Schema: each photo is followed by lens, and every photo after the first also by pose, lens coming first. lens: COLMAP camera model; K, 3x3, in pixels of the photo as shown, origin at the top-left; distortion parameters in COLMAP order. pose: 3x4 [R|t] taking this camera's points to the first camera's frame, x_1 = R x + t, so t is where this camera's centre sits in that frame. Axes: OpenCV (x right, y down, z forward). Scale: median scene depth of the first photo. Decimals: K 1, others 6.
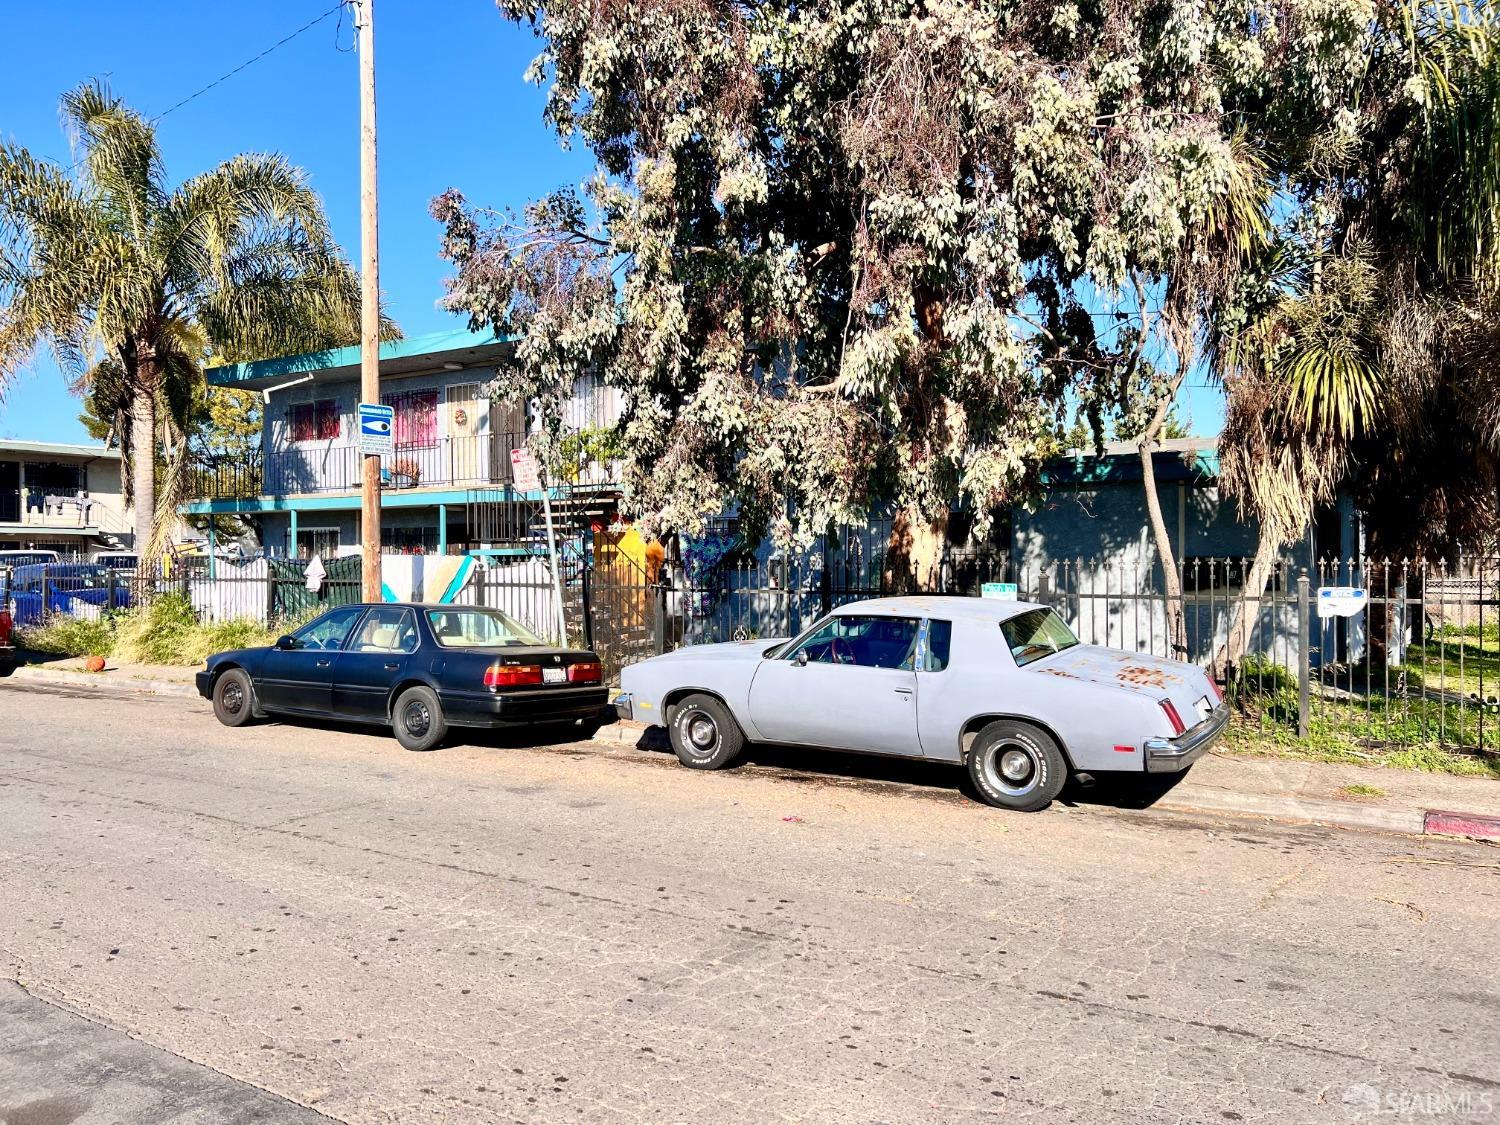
lens RADIAL K [[1120.4, 0, 736.7], [0, 1120.4, 563.8], [0, 0, 1]] dist [0.067356, -0.075300]
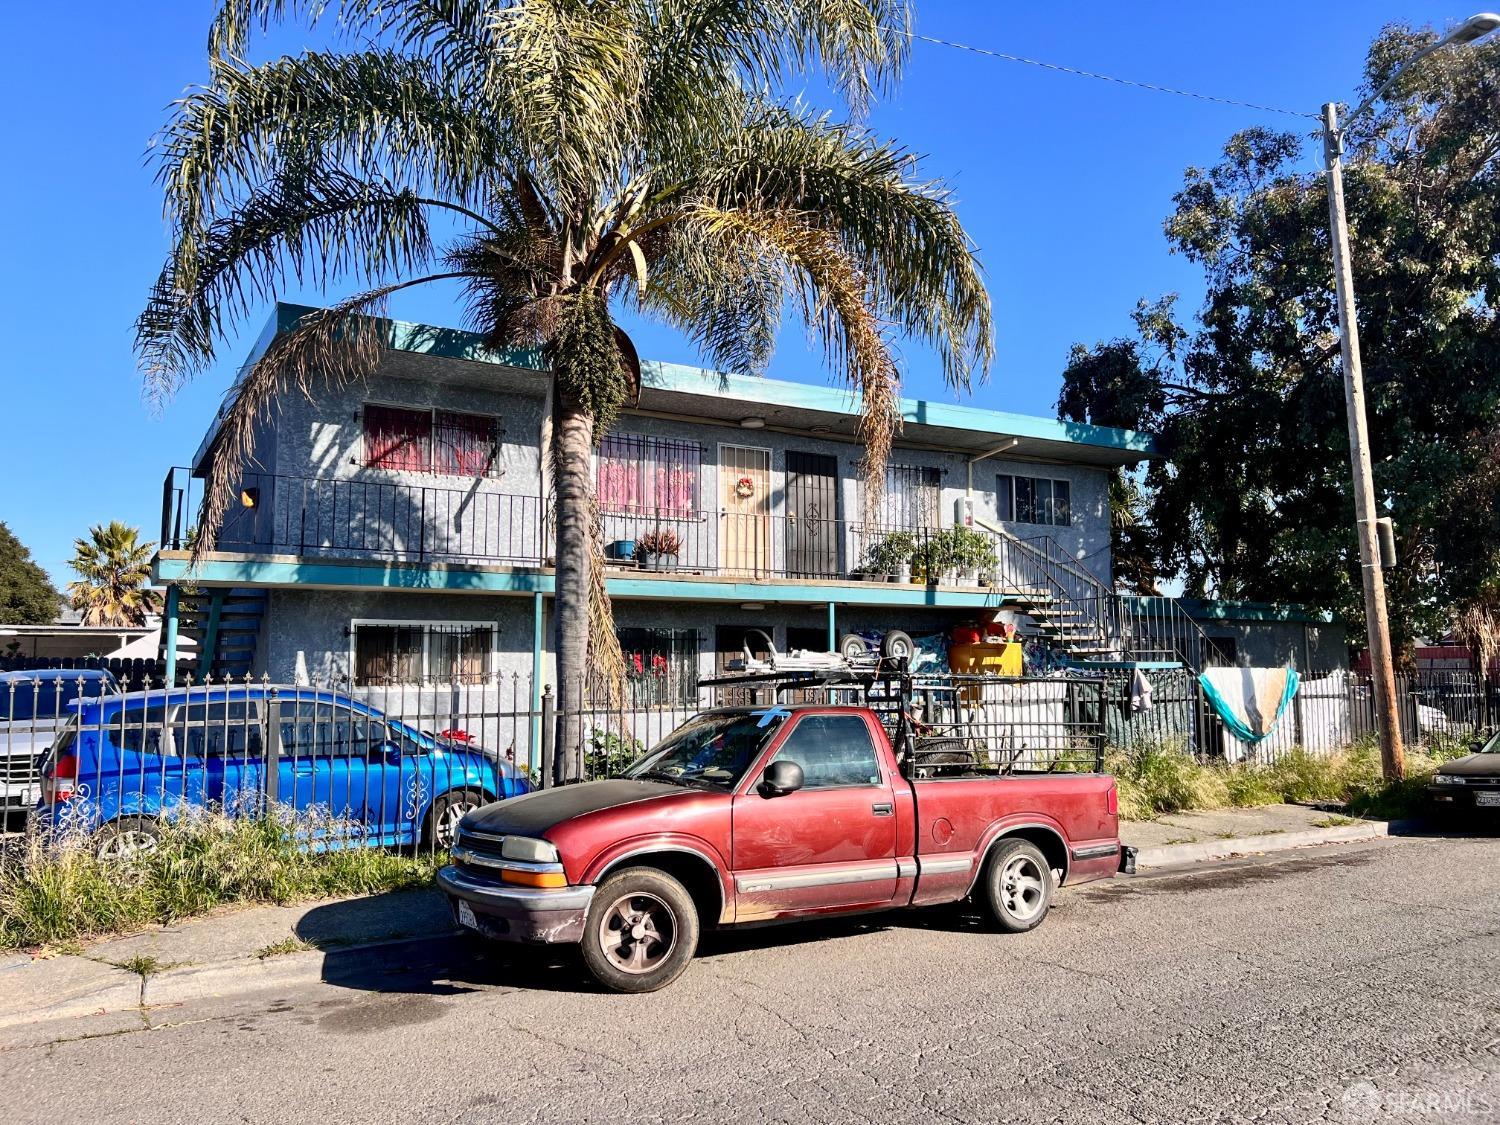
lens RADIAL K [[1125.8, 0, 746.4], [0, 1125.8, 558.6], [0, 0, 1]] dist [0.091072, -0.127255]
pose [[0.436300, 0.088830, 0.895406, -0.942117], [0.009004, 0.994634, -0.103061, -0.002489], [-0.899756, 0.053028, 0.433160, 0.676652]]
